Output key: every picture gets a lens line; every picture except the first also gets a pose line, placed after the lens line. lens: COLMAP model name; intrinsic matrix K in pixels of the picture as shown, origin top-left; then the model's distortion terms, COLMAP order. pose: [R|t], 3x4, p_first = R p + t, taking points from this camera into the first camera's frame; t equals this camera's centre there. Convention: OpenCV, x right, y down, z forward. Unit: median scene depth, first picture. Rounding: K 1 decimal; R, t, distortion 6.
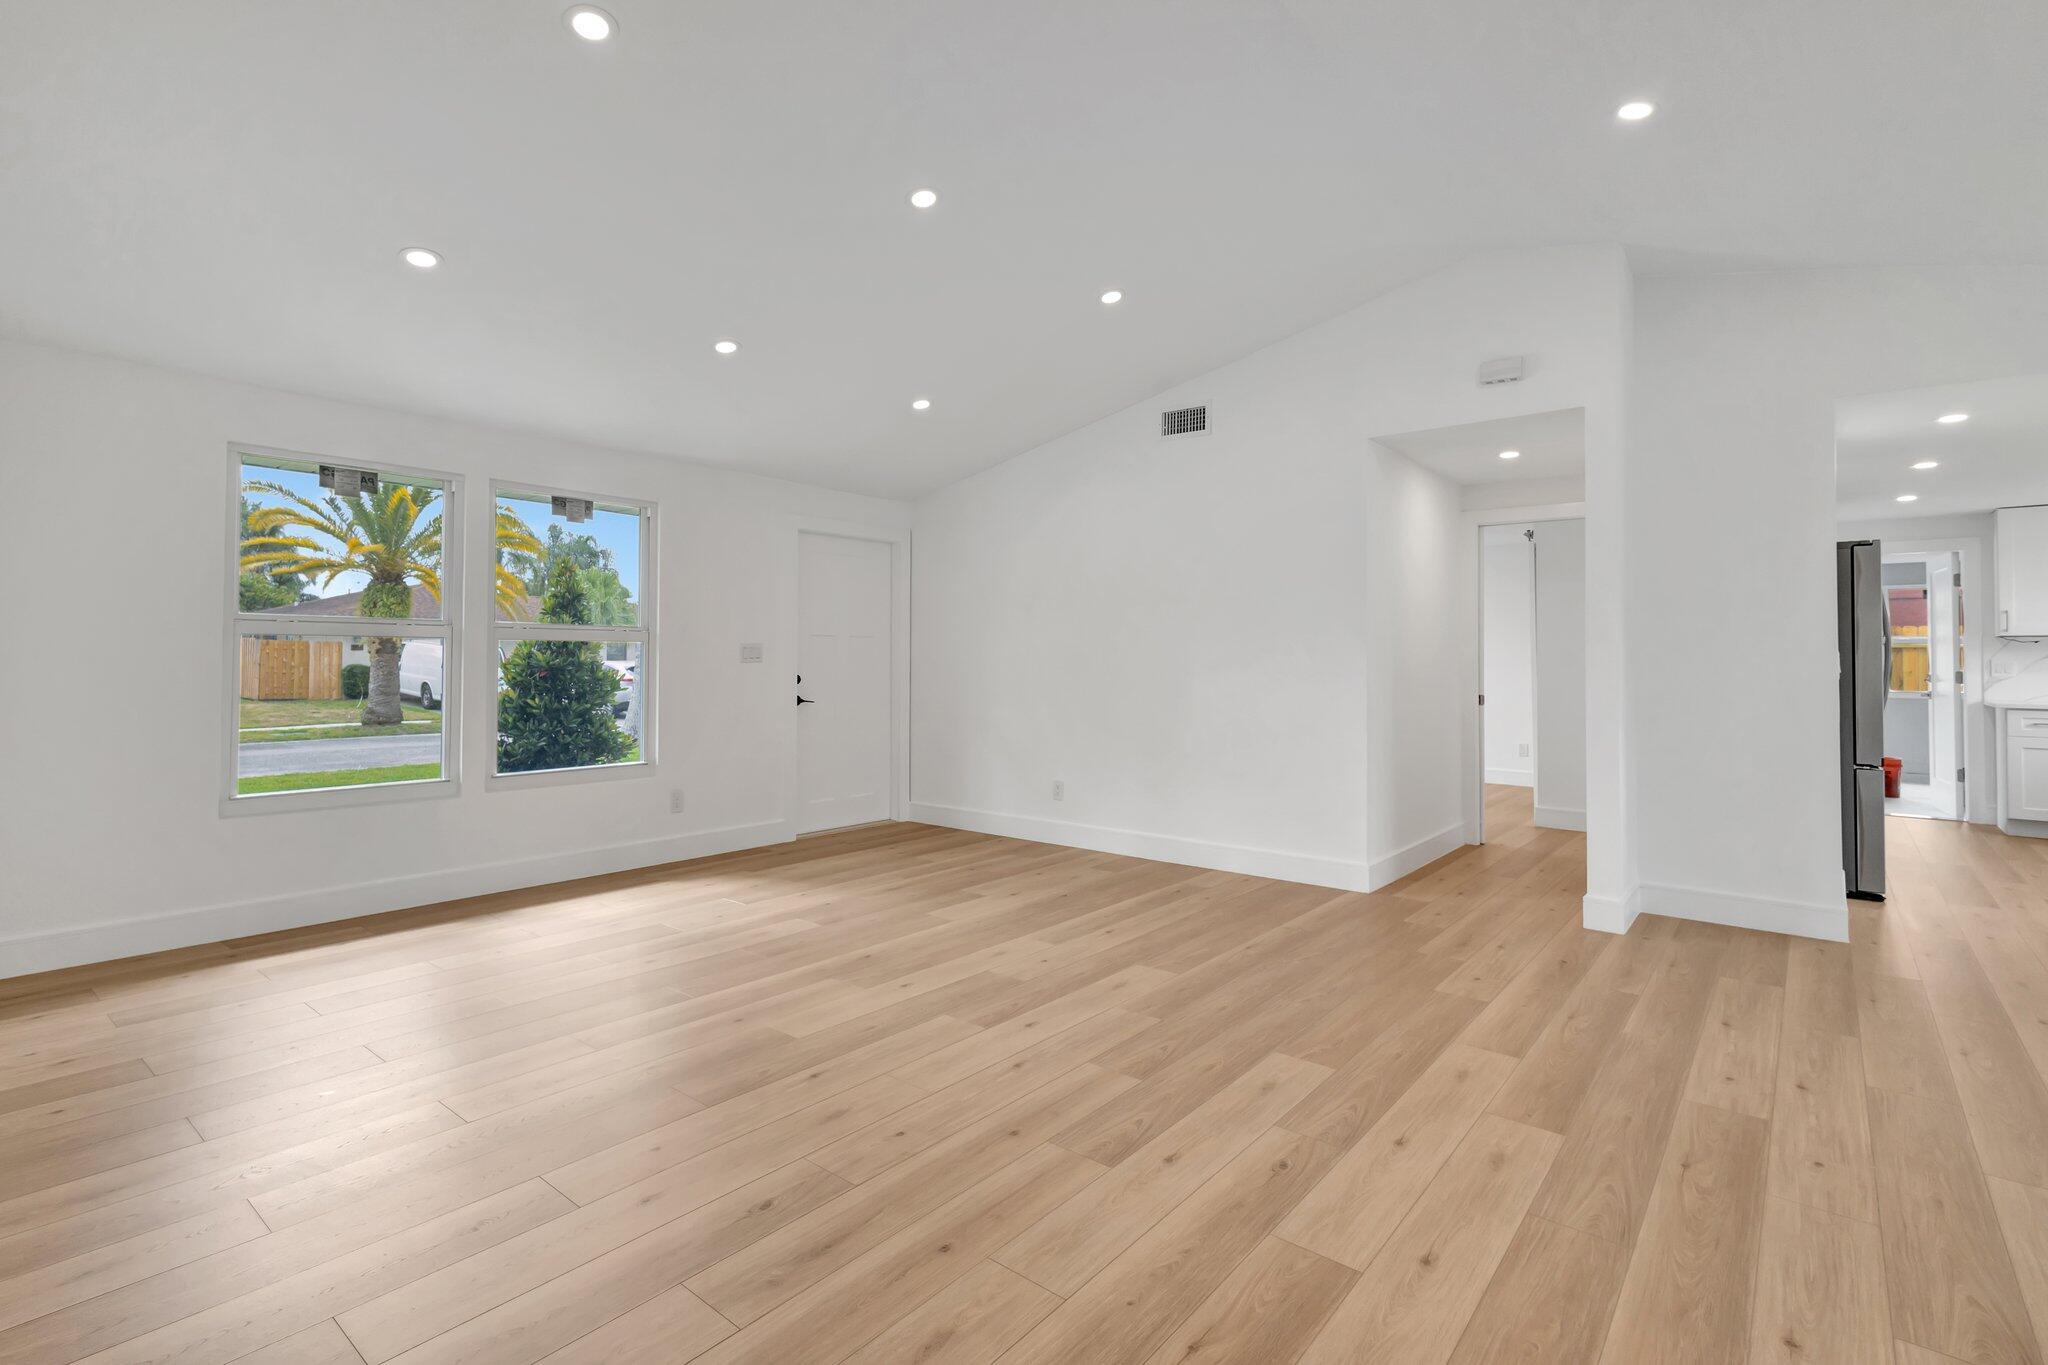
lens RADIAL K [[957.7, 0, 1014.5], [0, 957.7, 638.0], [0, 0, 1]] dist [0.000895, -0.000228]
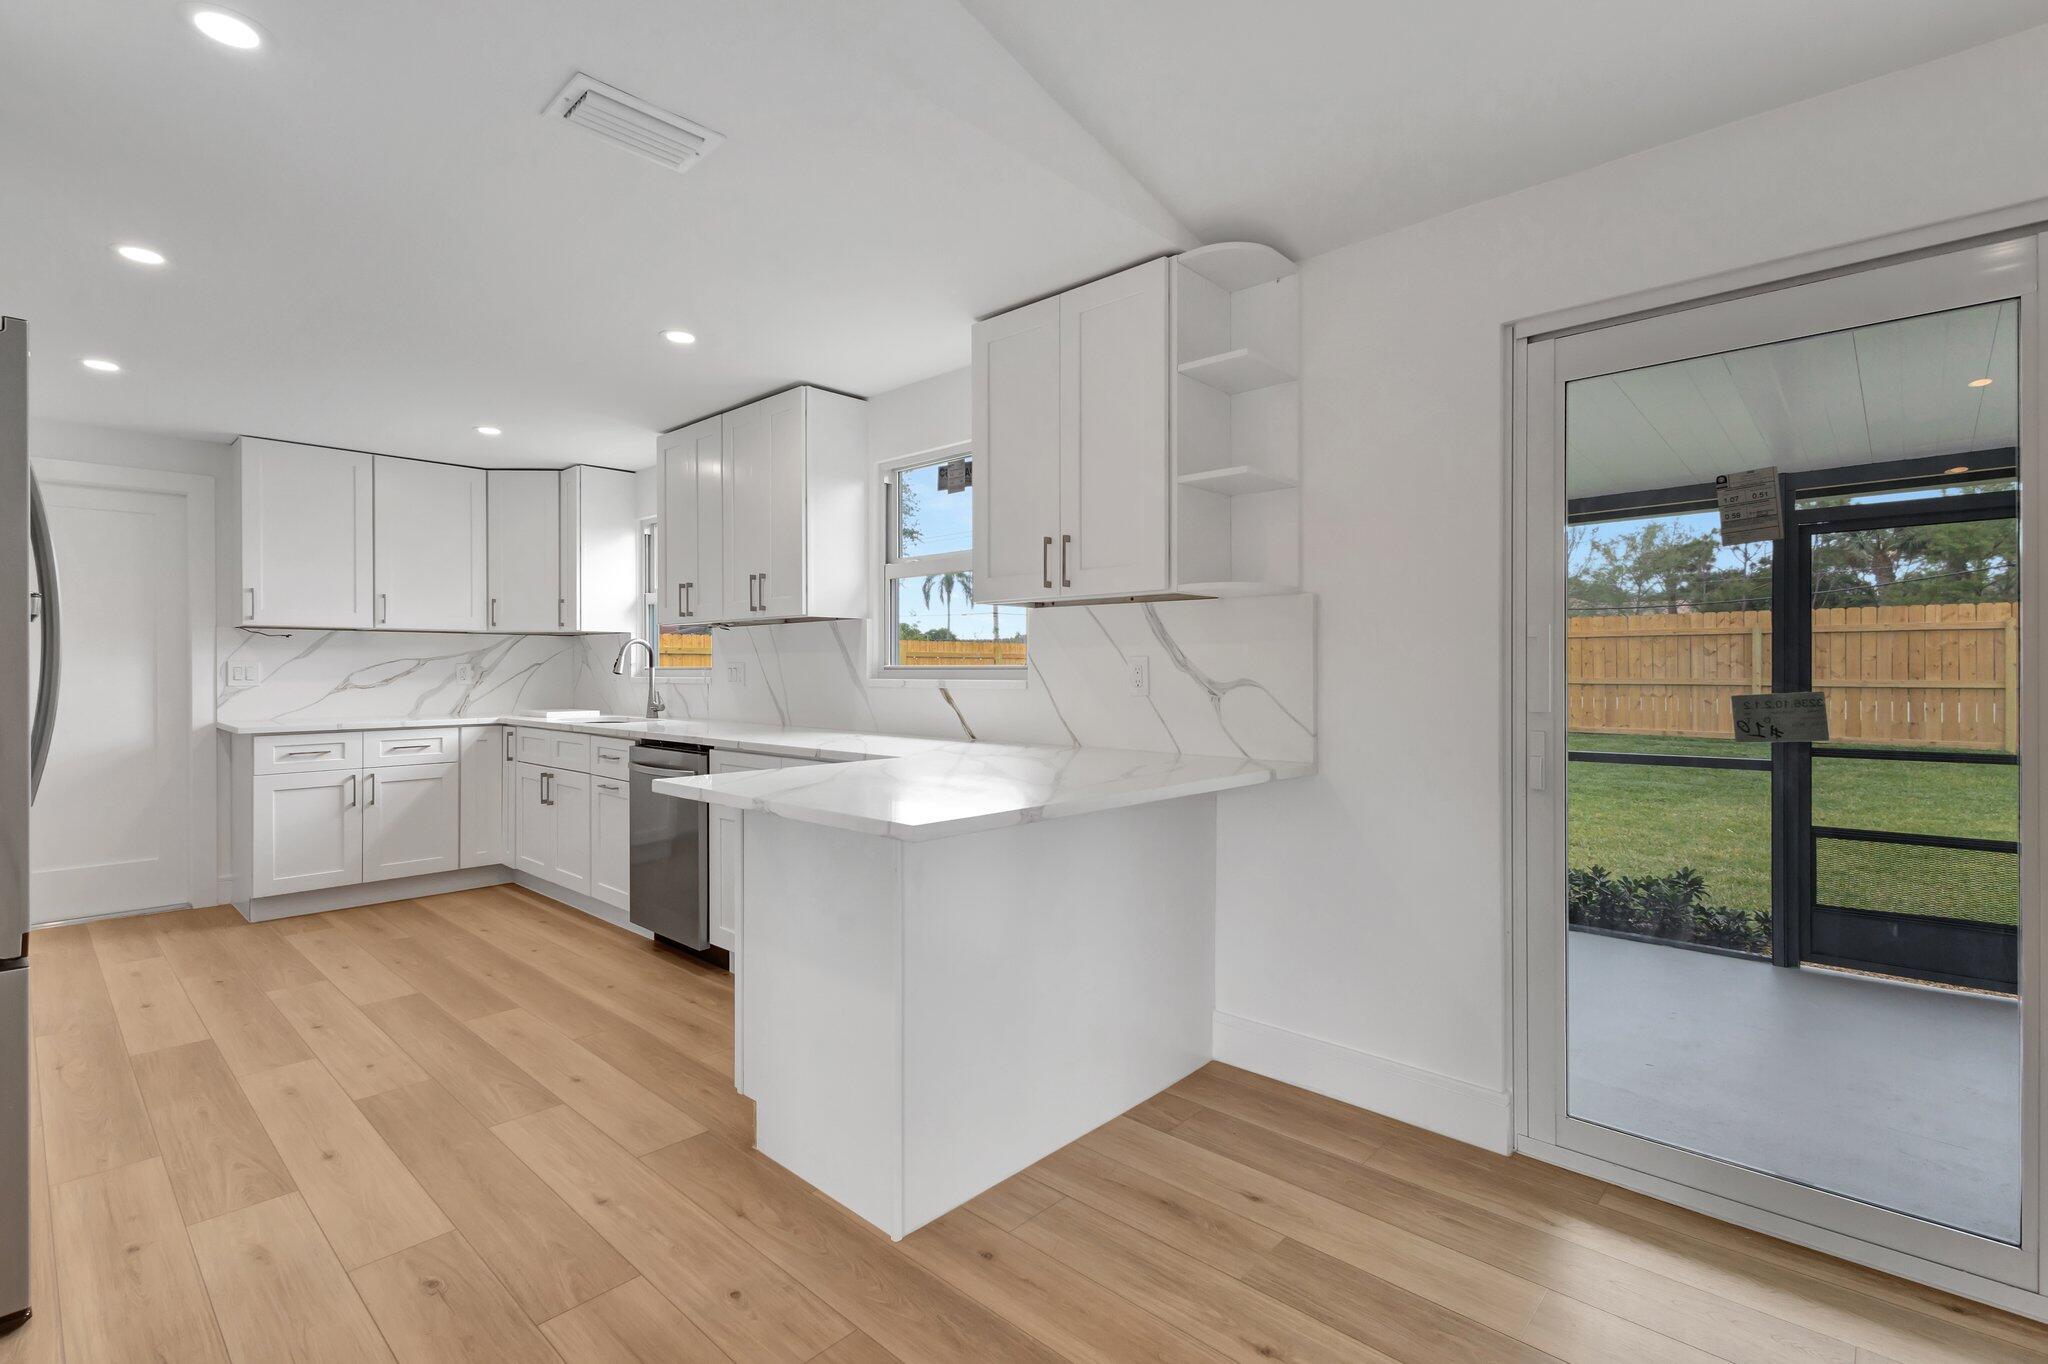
lens RADIAL K [[938.9, 0, 1015.9], [0, 938.9, 663.2], [0, 0, 1]] dist [0.009769, 0.000002]
pose [[0.054639, -0.003927, 0.998498, 0.394466], [-0.016895, 0.999845, 0.004857, 0.011900], [-0.998363, -0.017135, 0.054565, 0.420373]]
